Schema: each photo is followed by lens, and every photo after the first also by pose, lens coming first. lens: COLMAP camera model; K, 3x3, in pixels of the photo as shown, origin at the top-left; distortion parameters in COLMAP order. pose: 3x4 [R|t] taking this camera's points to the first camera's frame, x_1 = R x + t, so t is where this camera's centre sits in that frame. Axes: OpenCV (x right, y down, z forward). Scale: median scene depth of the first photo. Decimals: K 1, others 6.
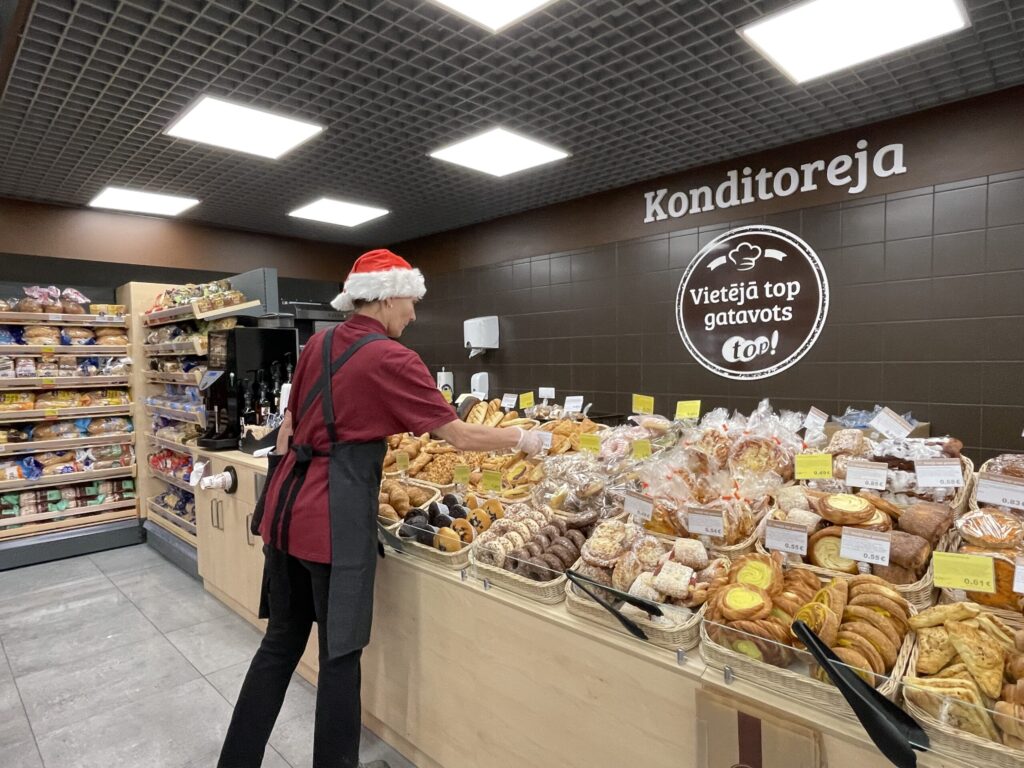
lens RADIAL K [[586.0, 0, 512.0], [0, 586.0, 384.0], [0, 0, 1]] dist [0.002915, 0.000613]
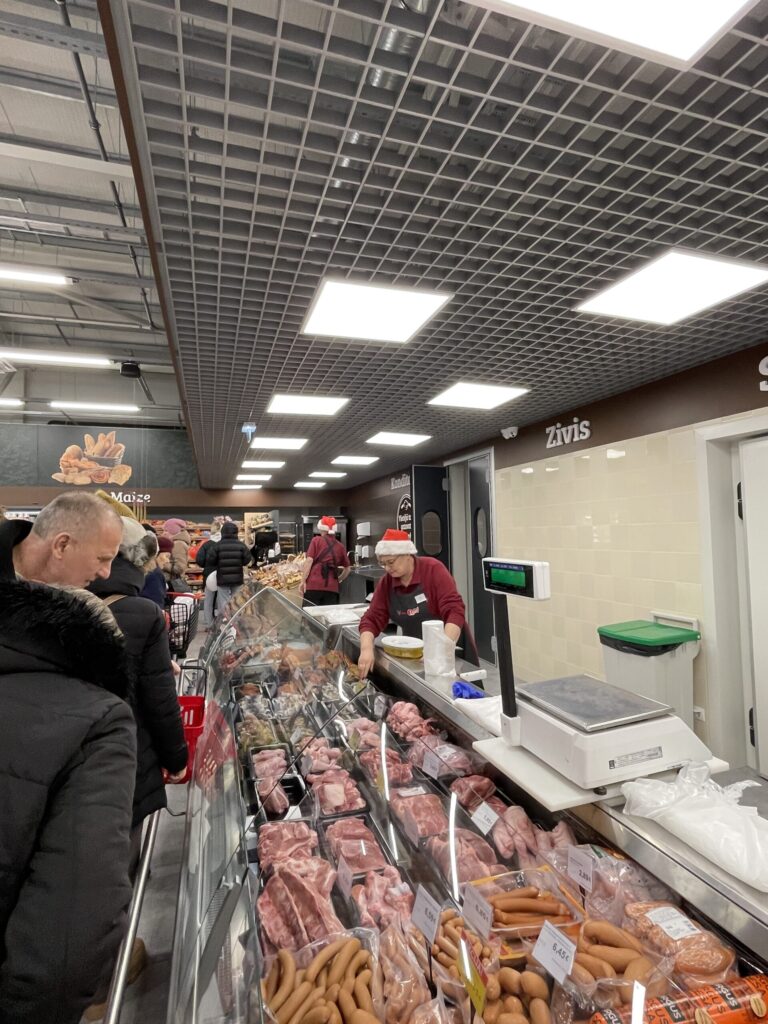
lens RADIAL K [[510.1, 0, 384.0], [0, 510.1, 512.0], [0, 0, 1]] dist [-0.004207, -0.000437]
pose [[0.884017, -0.013344, -0.467264, -0.047969], [-0.021683, 0.997346, -0.069505, -0.048420], [0.466952, 0.071576, 0.881381, 0.262440]]
